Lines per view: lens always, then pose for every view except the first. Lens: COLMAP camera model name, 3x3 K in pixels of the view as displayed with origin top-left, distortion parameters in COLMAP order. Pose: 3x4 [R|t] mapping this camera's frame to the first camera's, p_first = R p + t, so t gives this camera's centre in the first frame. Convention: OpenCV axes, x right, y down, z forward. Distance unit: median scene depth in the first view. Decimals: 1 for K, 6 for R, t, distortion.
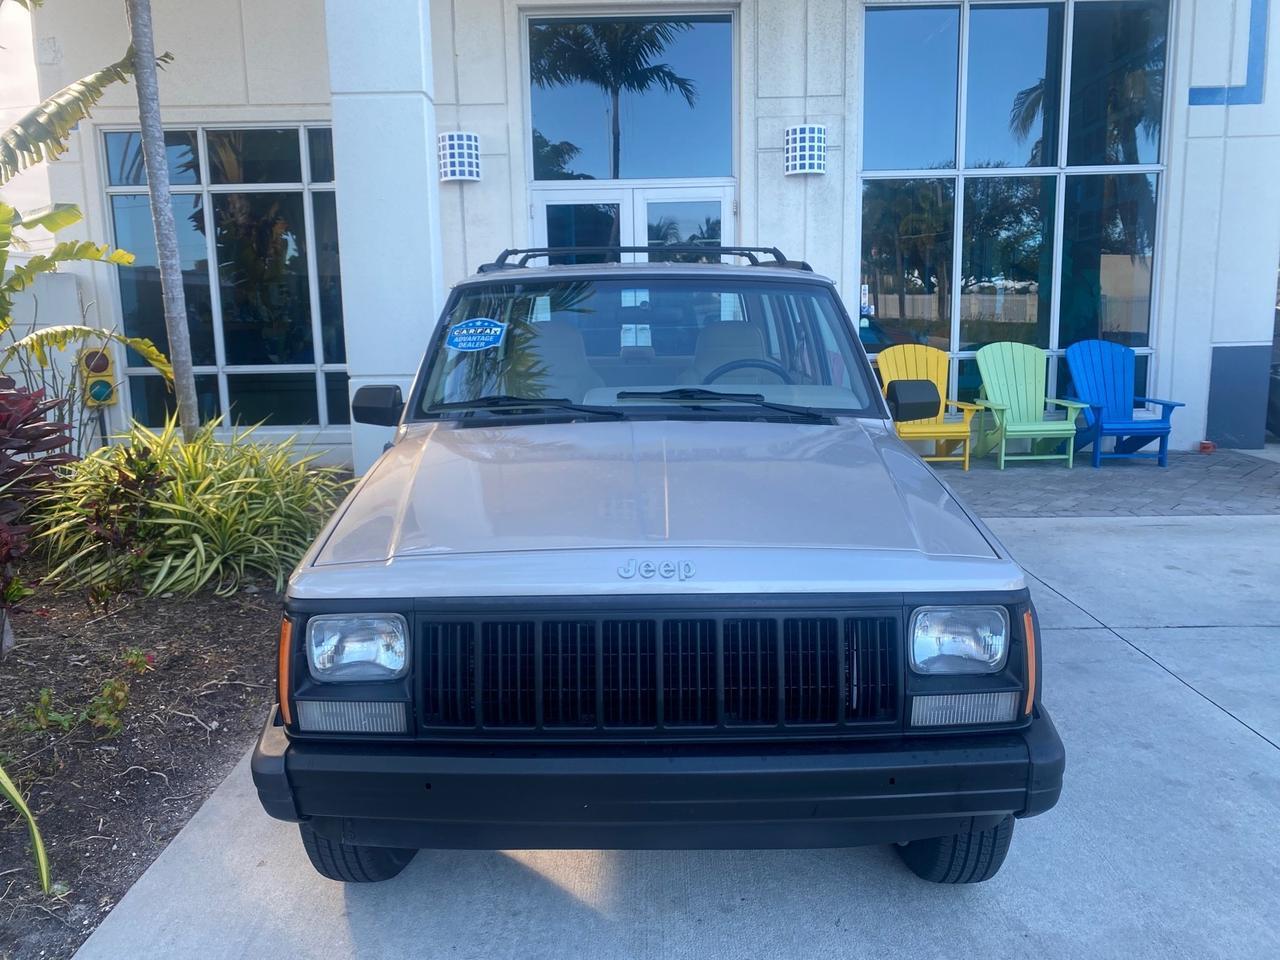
lens RADIAL K [[983.2, 0, 638.1], [0, 983.2, 473.1], [0, 0, 1]] dist [0.023930, -0.020620]
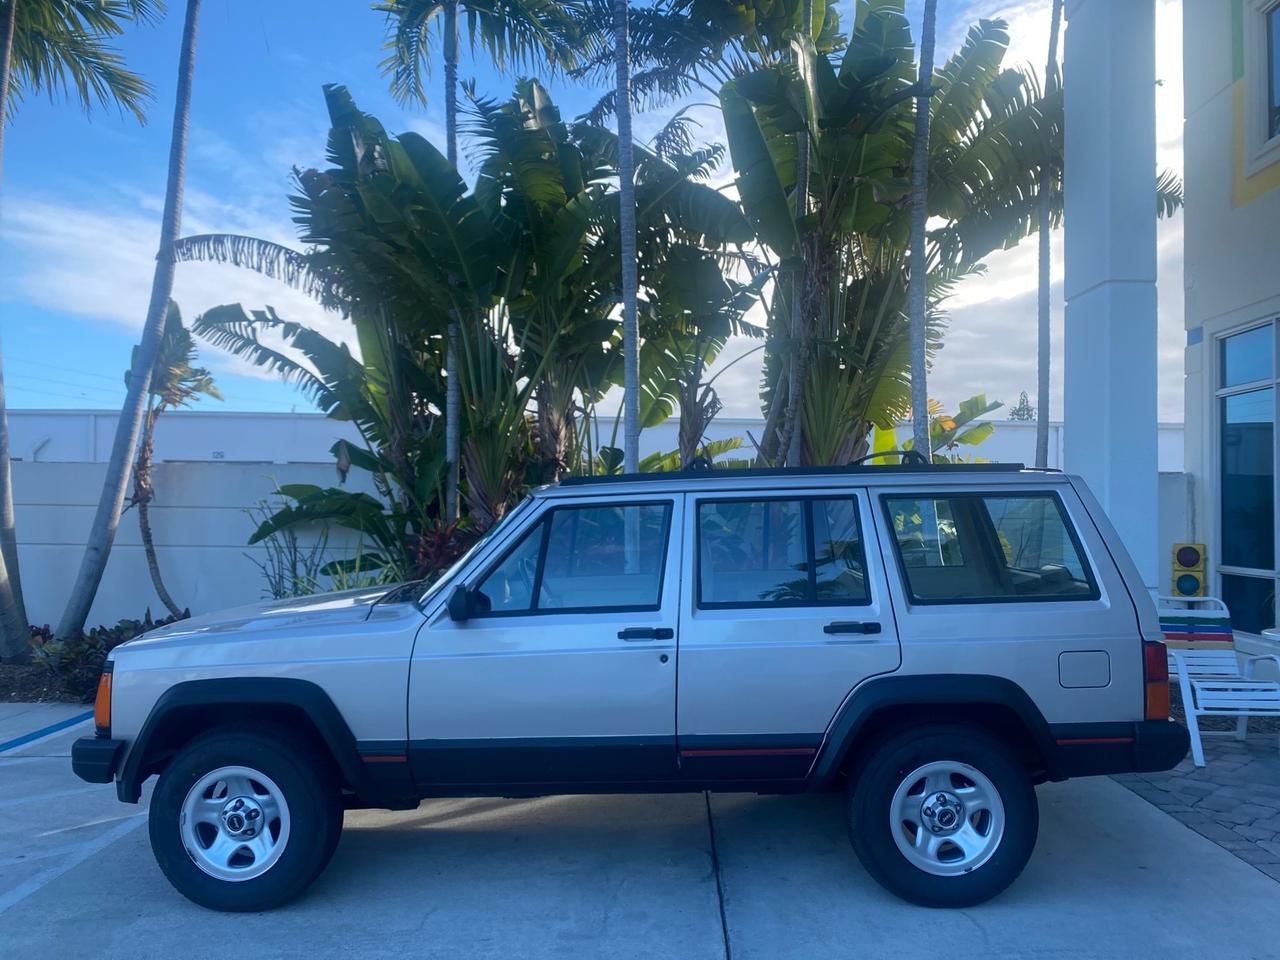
lens RADIAL K [[983.2, 0, 641.4], [0, 983.2, 471.1], [0, 0, 1]] dist [0.023930, -0.020620]
pose [[-0.025830, -0.019595, -0.999474, 0.540438], [-0.170151, 0.985305, -0.014919, -0.092868], [0.985079, 0.169676, -0.028785, 0.473939]]
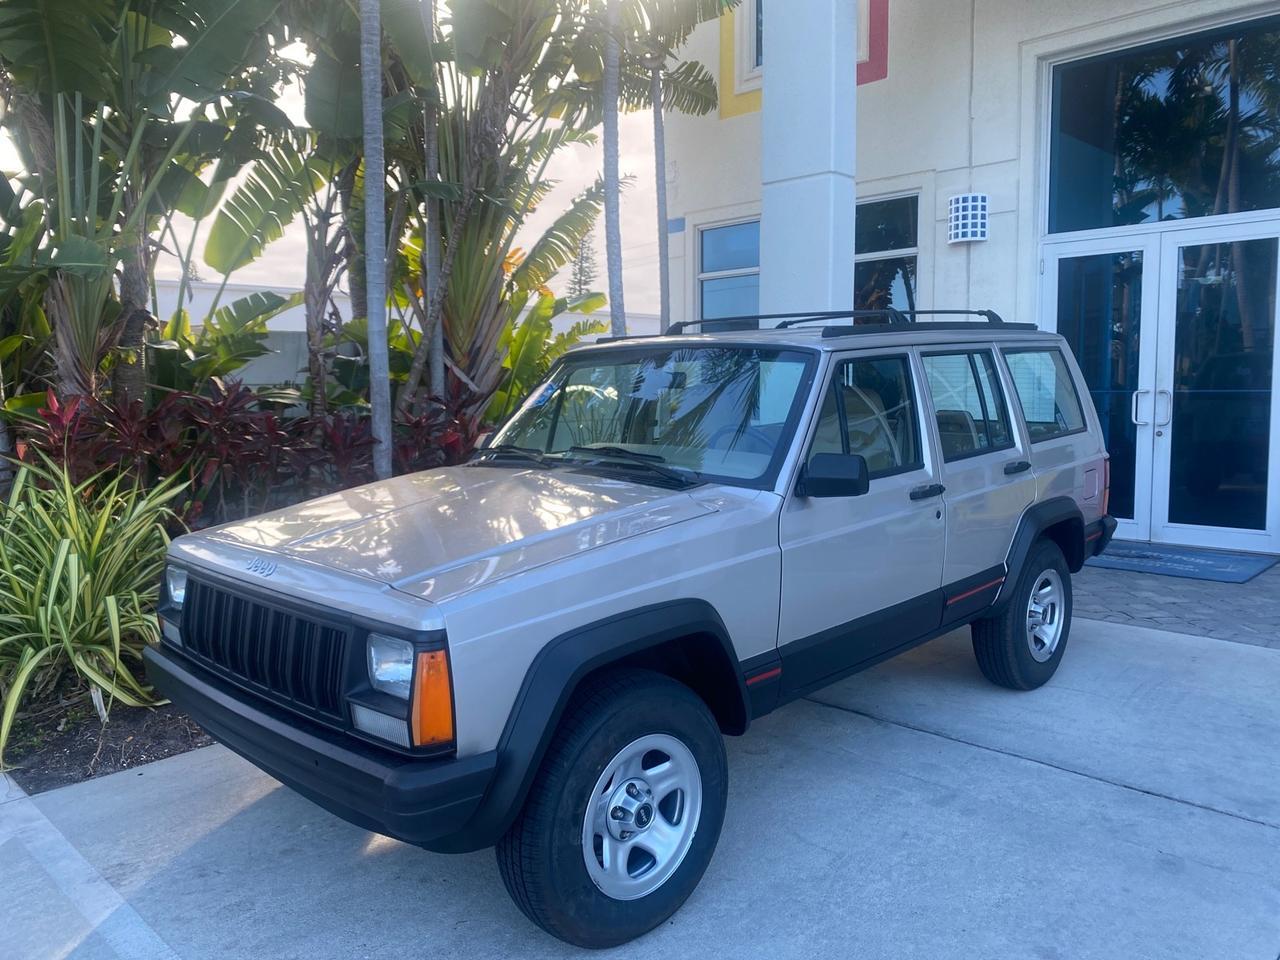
lens RADIAL K [[983.2, 0, 639.0], [0, 983.2, 472.9], [0, 0, 1]] dist [0.023930, -0.020620]
pose [[0.712715, 0.074029, -0.697536, 0.309685], [-0.113978, 0.993422, -0.011027, -0.017630], [0.692132, 0.087363, 0.716464, 0.083116]]
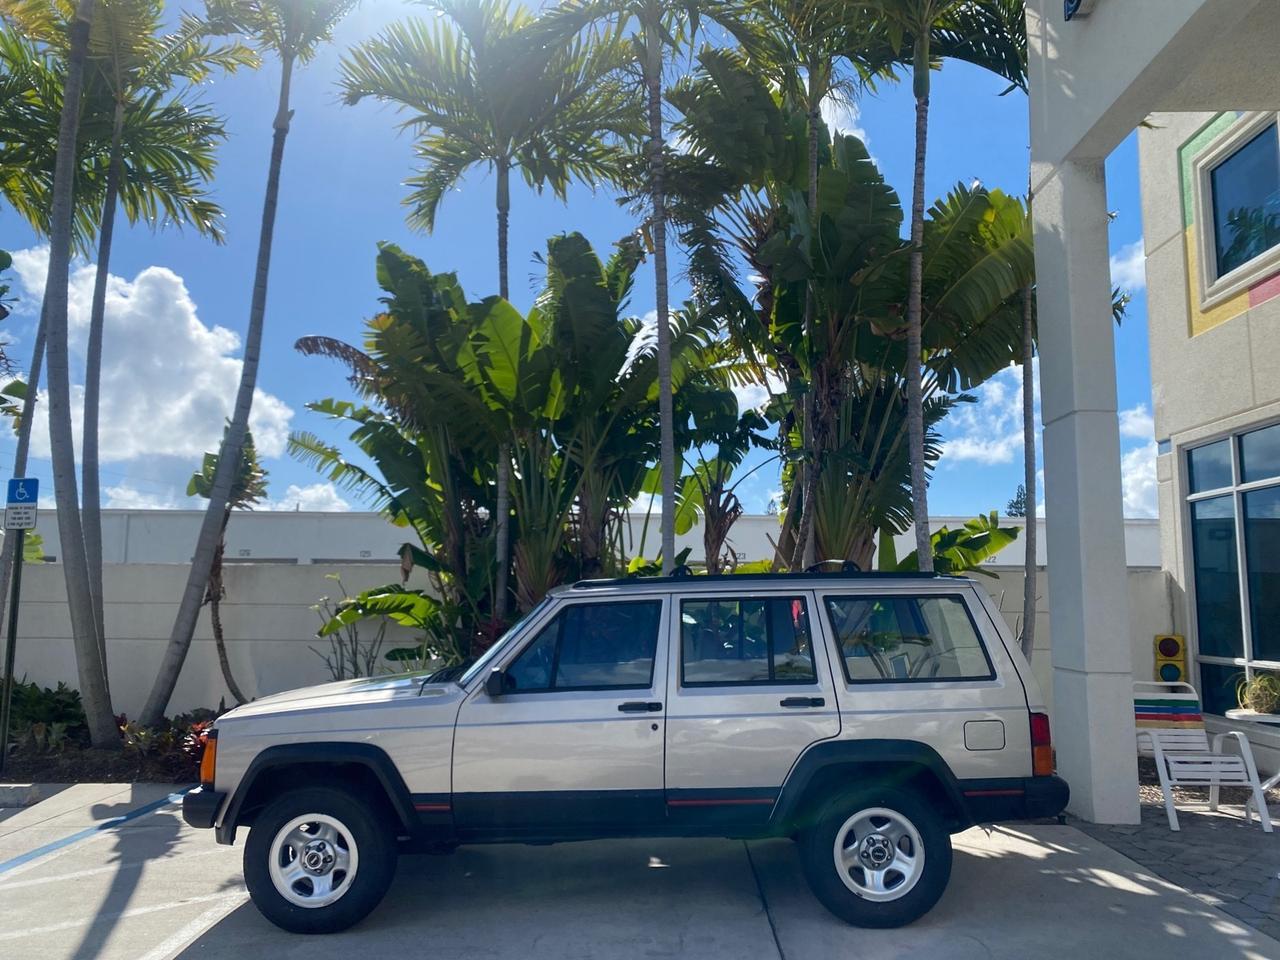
lens RADIAL K [[983.2, 0, 637.4], [0, 983.2, 470.5], [0, 0, 1]] dist [0.023930, -0.020620]
pose [[-0.027681, -0.114295, -0.993061, 0.663015], [-0.167078, 0.979996, -0.108134, -0.091342], [0.985555, 0.162926, -0.046223, 0.439567]]
